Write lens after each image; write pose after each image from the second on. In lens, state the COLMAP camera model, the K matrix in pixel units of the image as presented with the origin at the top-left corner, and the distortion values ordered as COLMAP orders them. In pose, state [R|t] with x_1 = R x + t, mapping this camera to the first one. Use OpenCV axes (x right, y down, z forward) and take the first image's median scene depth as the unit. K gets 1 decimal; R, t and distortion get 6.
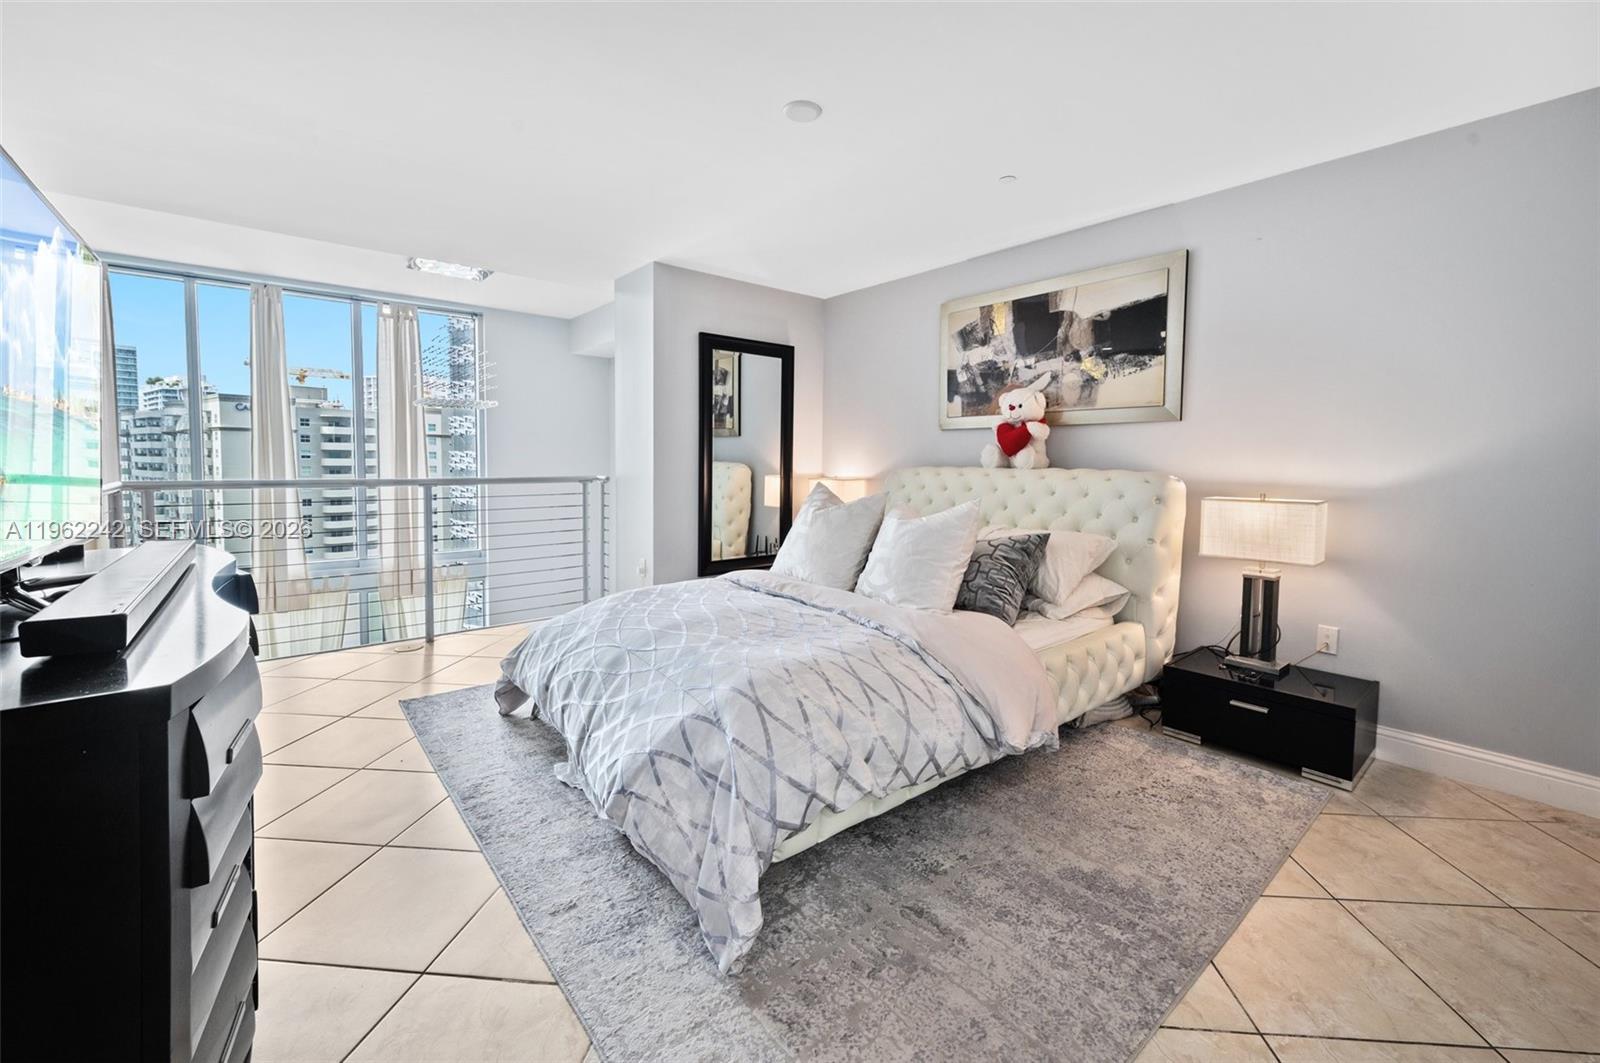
lens RADIAL K [[647.7, 0, 838.2], [0, 647.7, 485.0], [0, 0, 1]] dist [-0.008032, -0.000184]
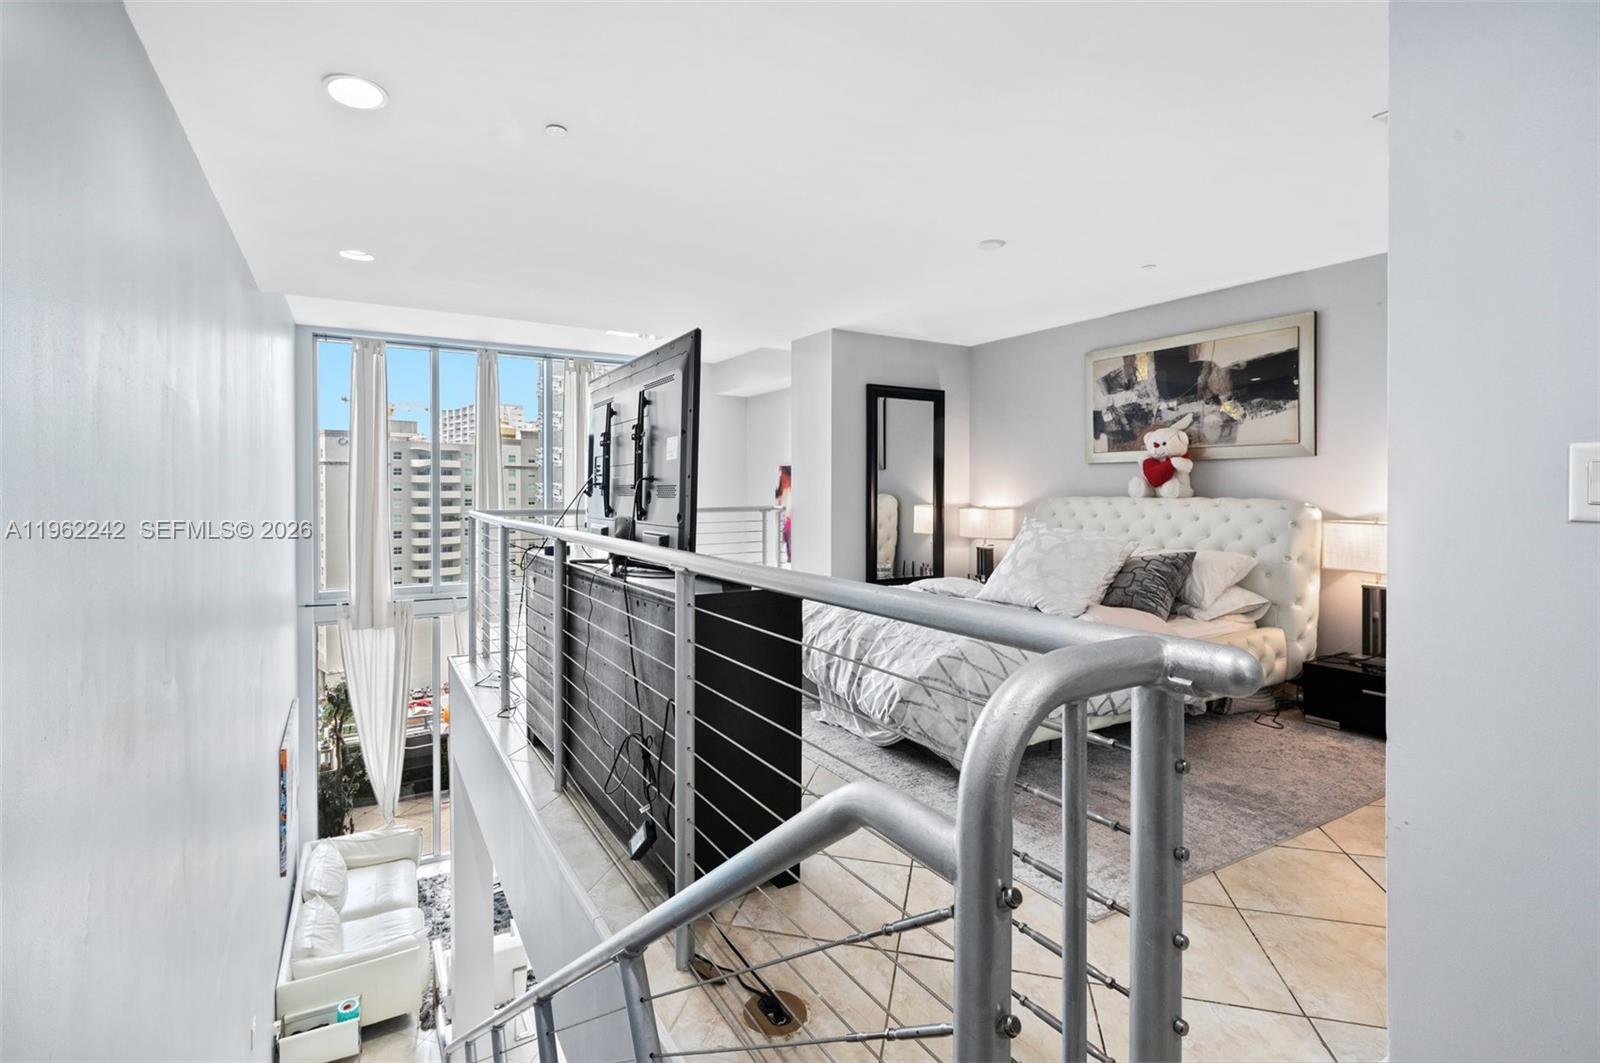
lens RADIAL K [[746.7, 0, 773.4], [0, 746.7, 471.3], [0, 0, 1]] dist [-0.001269, 0.000379]
pose [[0.978569, -0.012369, -0.205549, -0.126007], [-0.000547, 0.998035, -0.062660, 0.010741], [0.205920, 0.061429, 0.976639, -0.433747]]
